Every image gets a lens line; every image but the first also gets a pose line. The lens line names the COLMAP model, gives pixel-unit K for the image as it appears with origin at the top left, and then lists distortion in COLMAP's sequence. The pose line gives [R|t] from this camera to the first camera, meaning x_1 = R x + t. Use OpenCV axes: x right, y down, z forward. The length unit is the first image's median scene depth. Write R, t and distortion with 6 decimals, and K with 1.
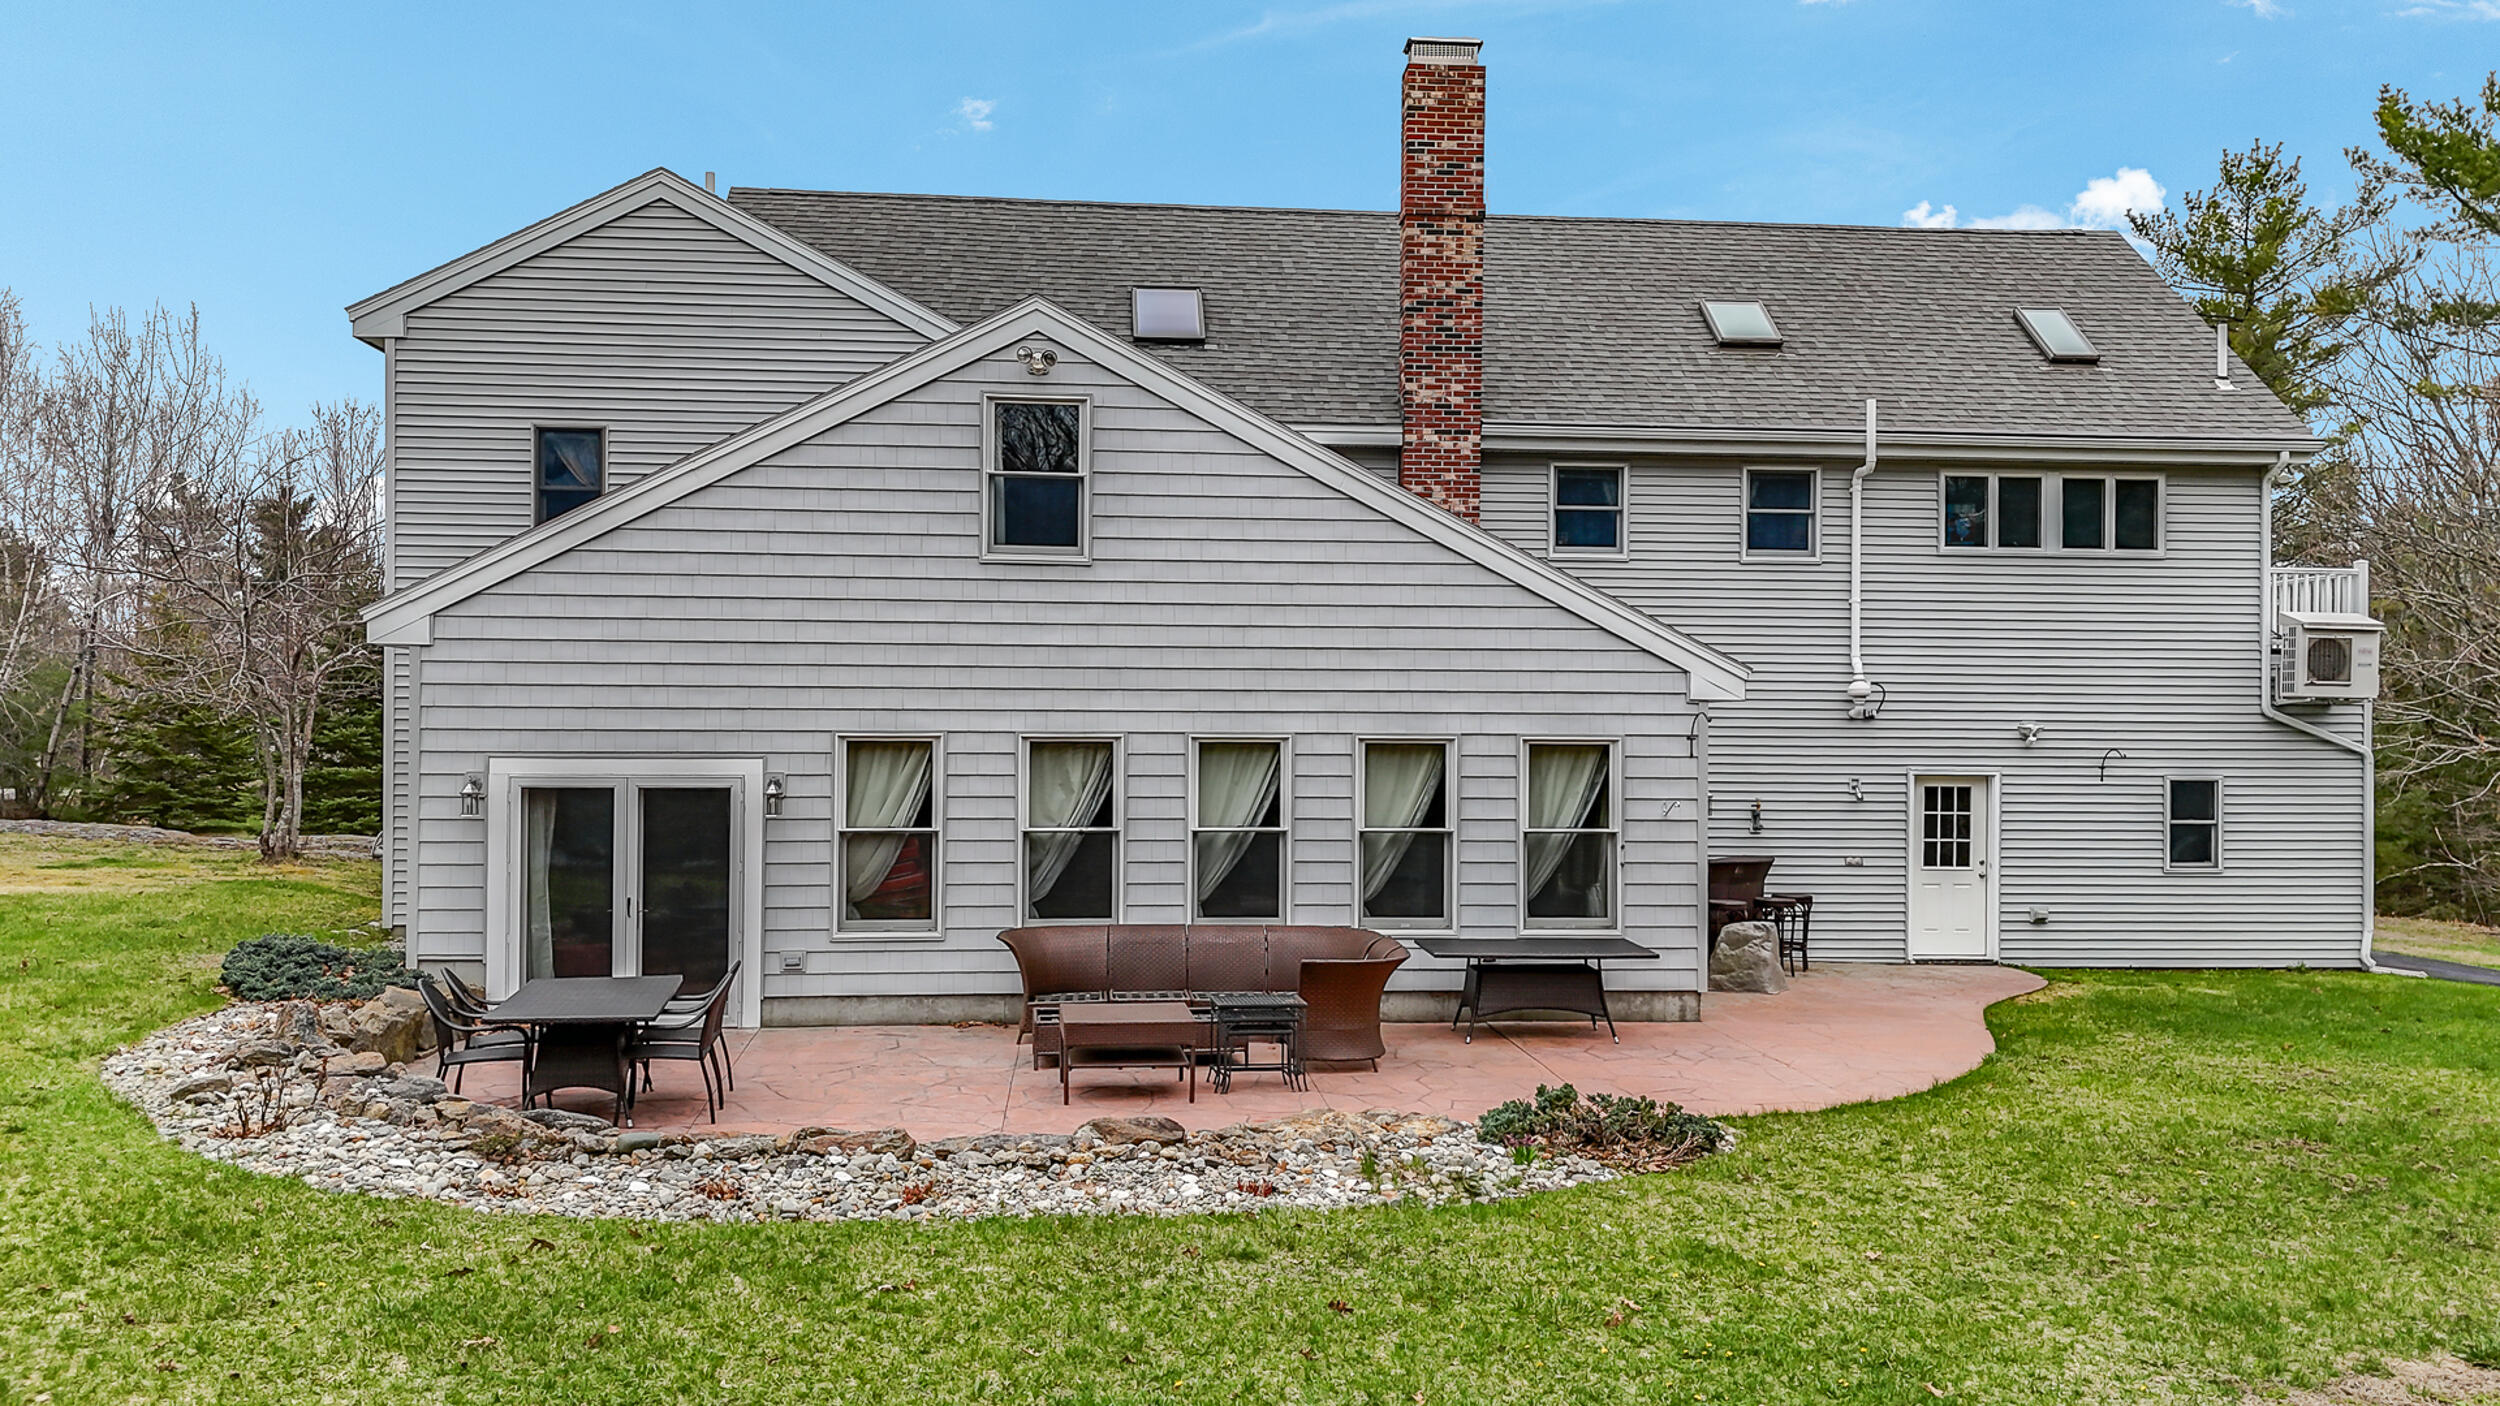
lens RADIAL K [[1853.4, 0, 1250.0], [0, 1853.4, 703.0], [0, 0, 1]] dist [0.075417, -0.077590]
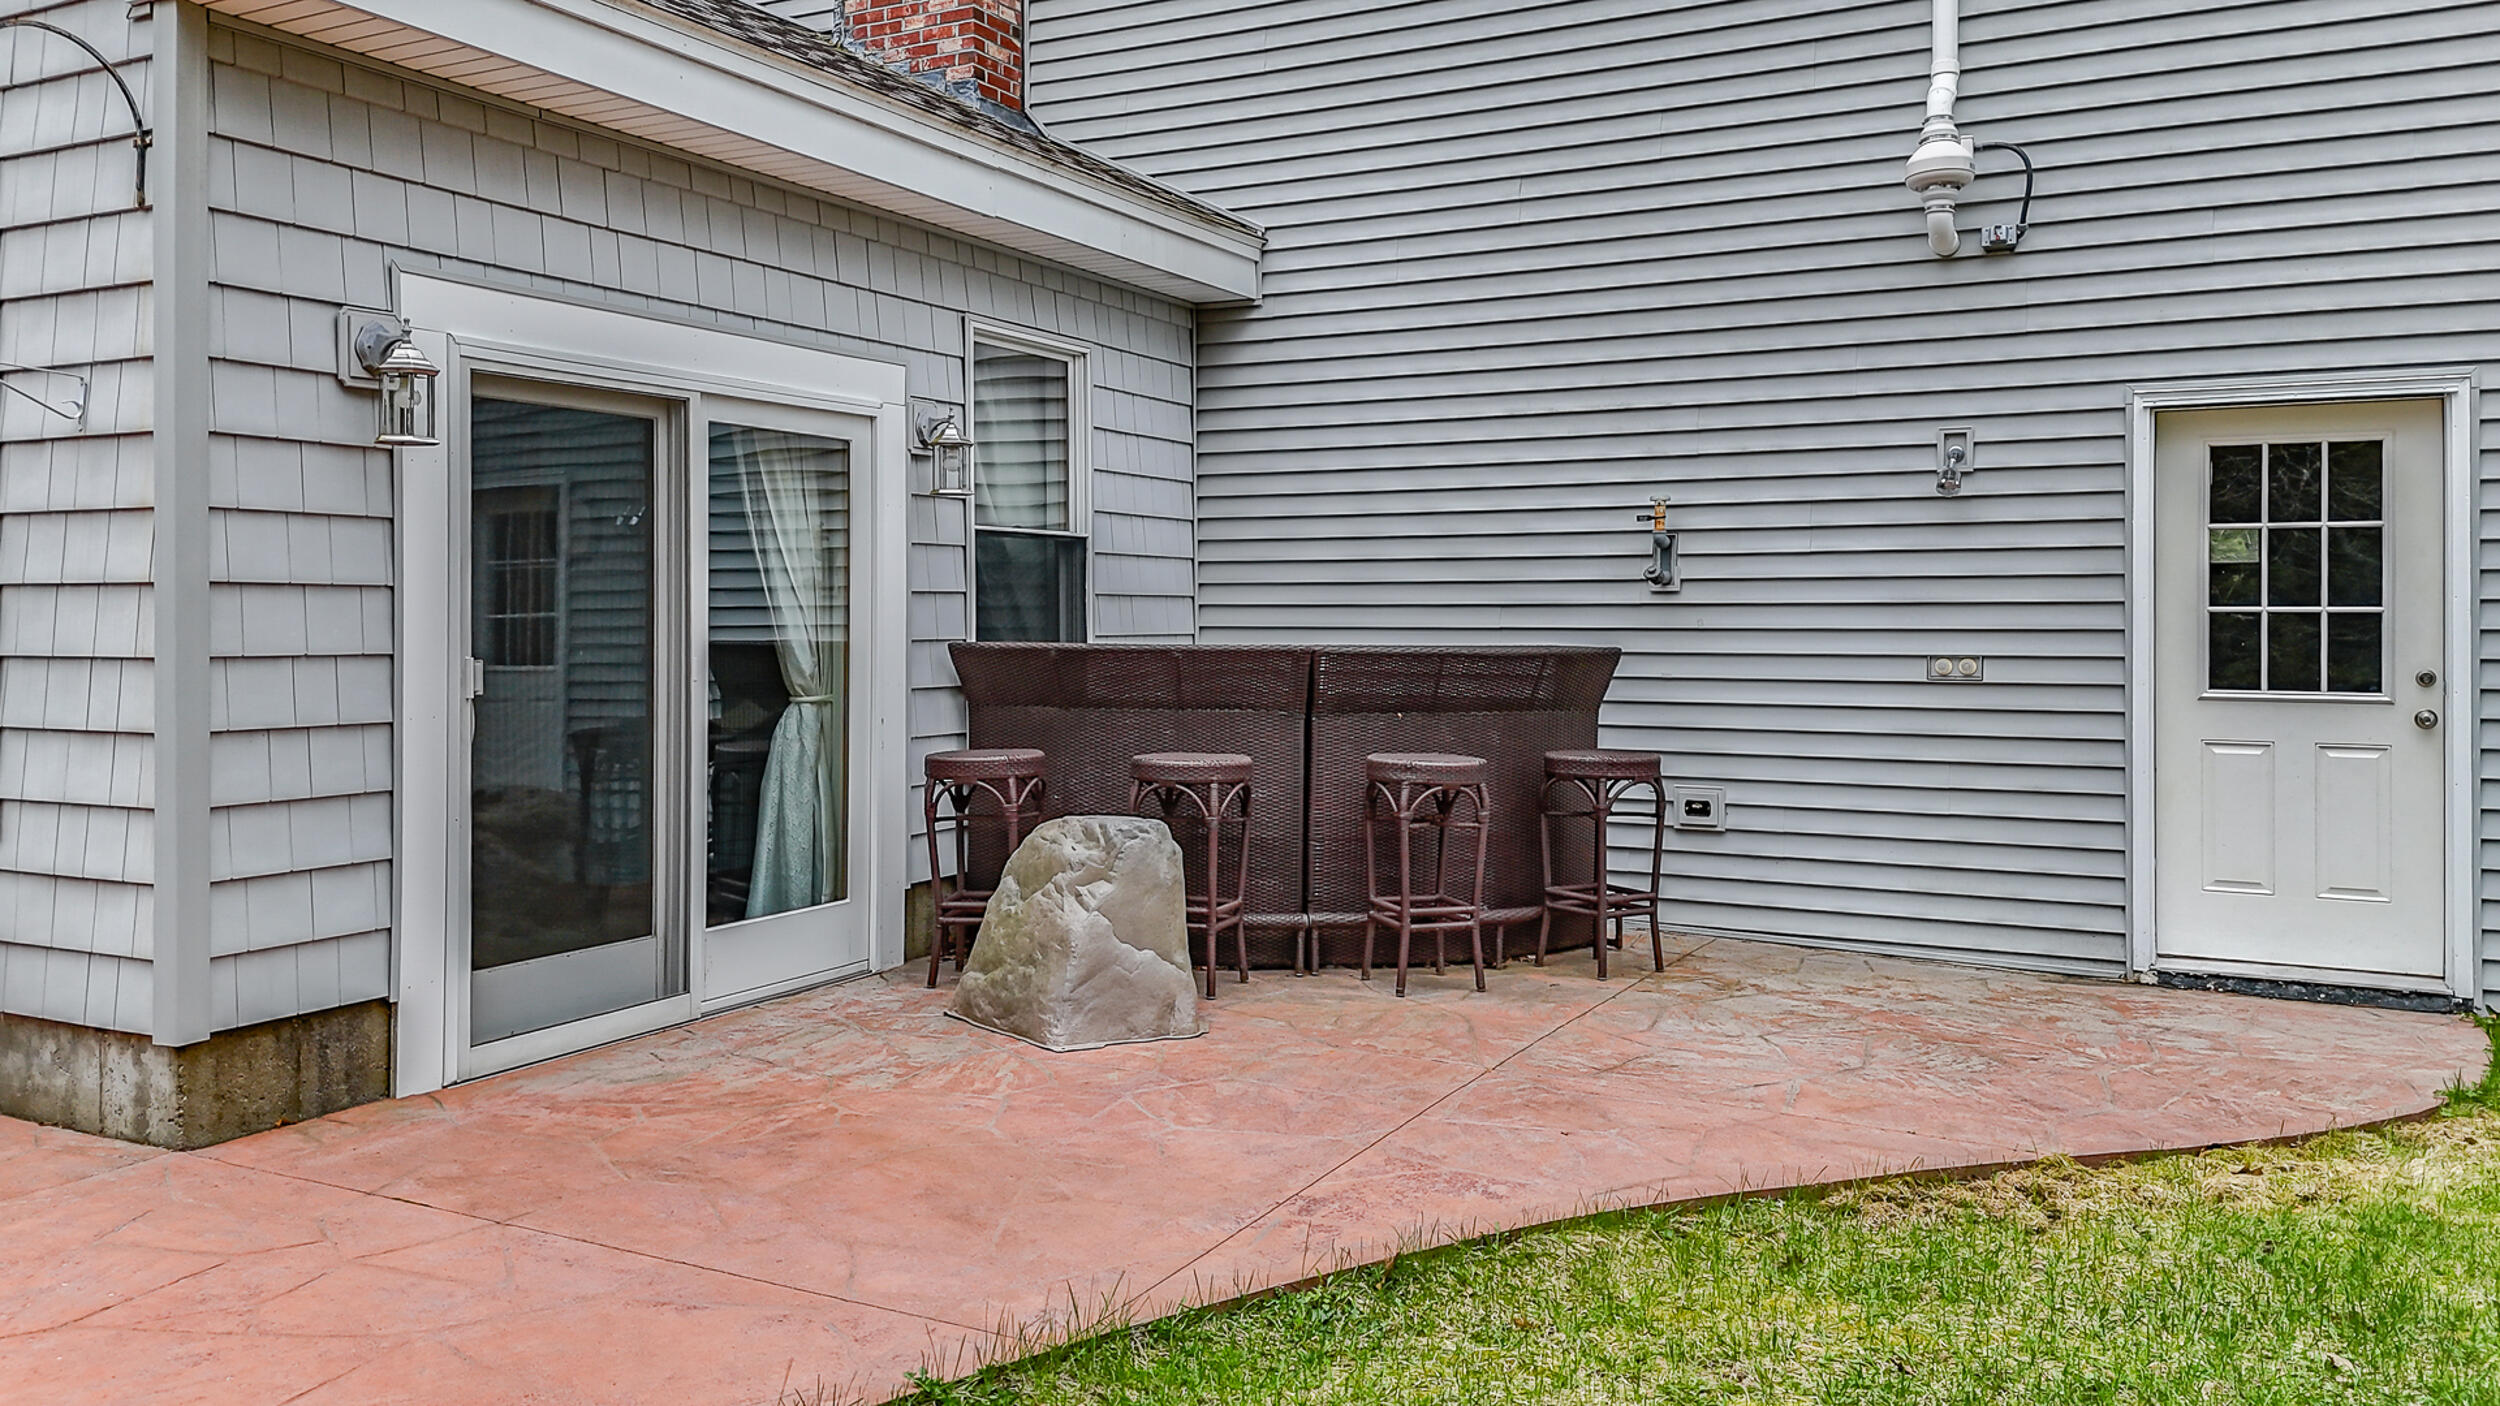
lens RADIAL K [[1814.2, 0, 1129.2], [0, 1814.2, 554.1], [0, 0, 1]] dist [0.065664, -0.000855]
pose [[0.838435, -0.024136, -0.544466, 0.382592], [0.018731, 0.999705, -0.015471, 0.065825], [0.544679, 0.002773, 0.838640, 0.627973]]
